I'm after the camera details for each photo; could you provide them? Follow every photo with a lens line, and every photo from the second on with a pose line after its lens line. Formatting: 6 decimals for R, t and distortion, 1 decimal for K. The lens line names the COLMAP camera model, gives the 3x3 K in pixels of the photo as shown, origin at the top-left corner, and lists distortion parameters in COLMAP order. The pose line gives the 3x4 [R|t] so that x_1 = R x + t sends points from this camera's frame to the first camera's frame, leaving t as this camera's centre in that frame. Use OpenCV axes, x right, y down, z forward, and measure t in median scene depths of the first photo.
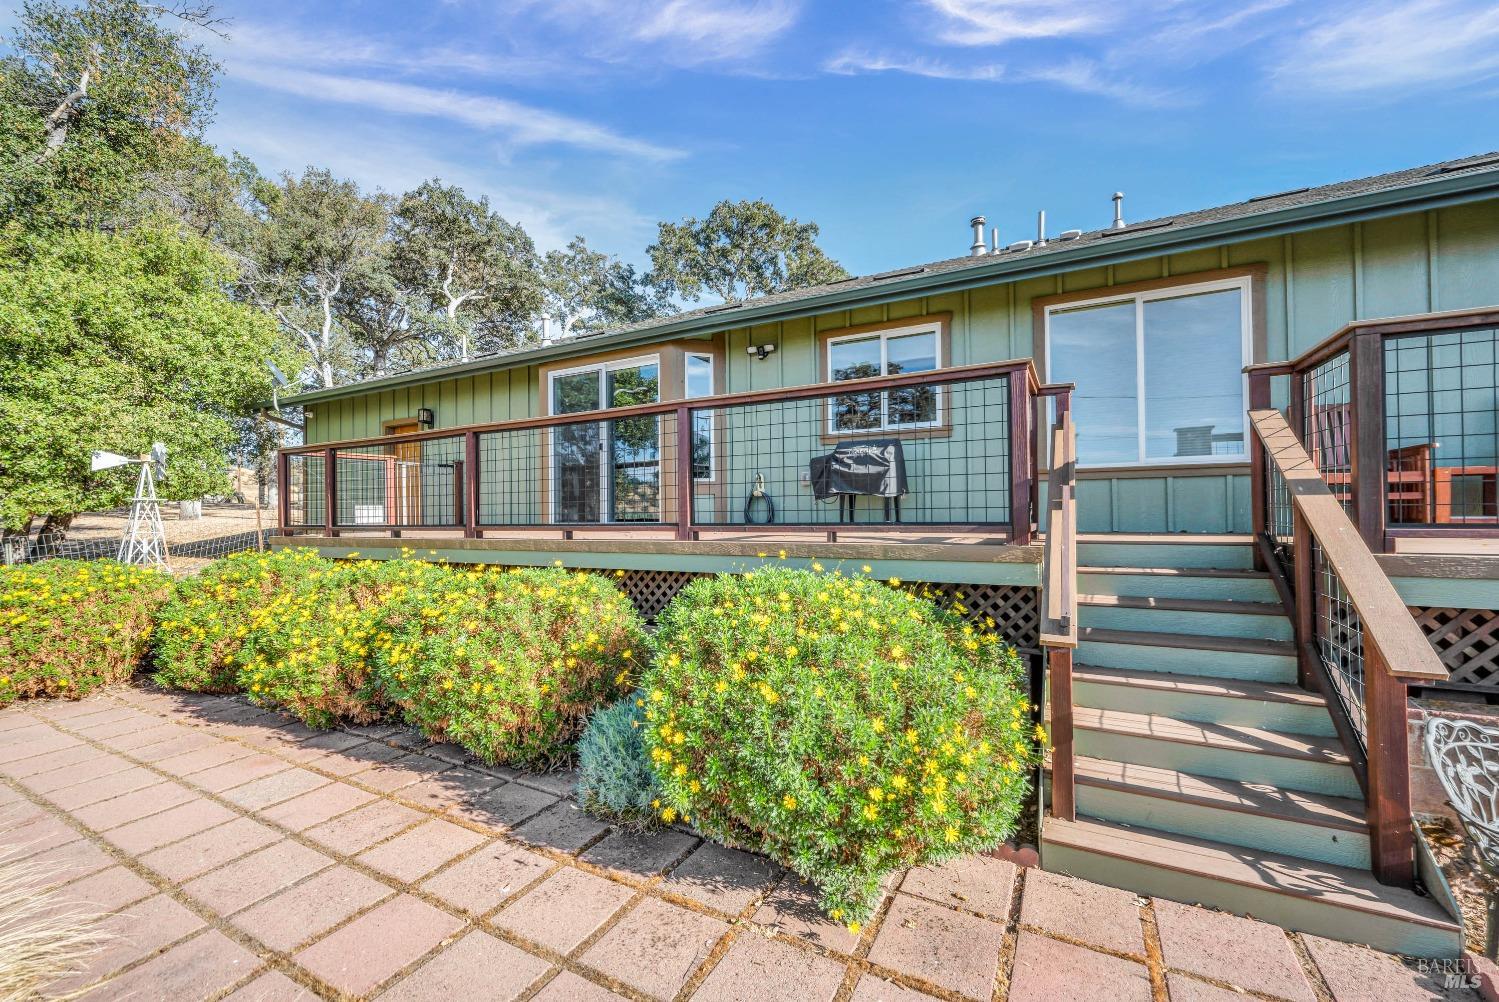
lens RADIAL K [[614.9, 0, 752.1], [0, 614.9, 503.6], [0, 0, 1]] dist [-0.006623, -0.000066]
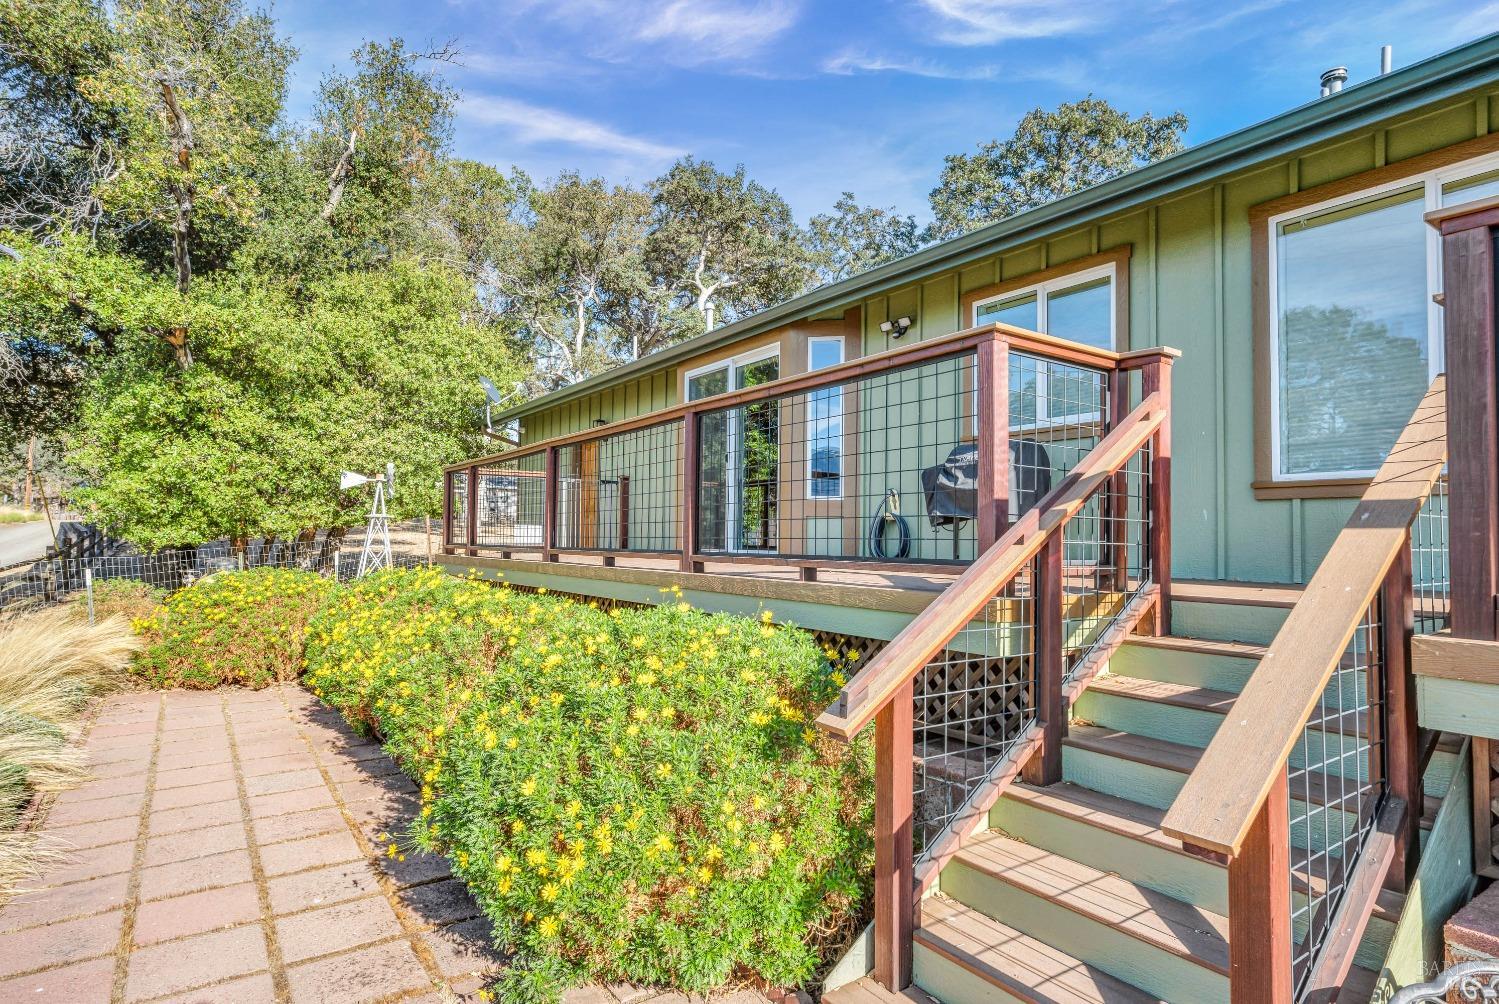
lens RADIAL K [[817.8, 0, 735.8], [0, 817.8, 494.8], [0, 0, 1]] dist [-0.001303, 0.000412]
pose [[0.888157, -0.001765, -0.459538, 0.200011], [-0.017463, 0.999141, -0.037589, -0.001348], [0.459209, 0.041410, 0.887362, 0.019720]]
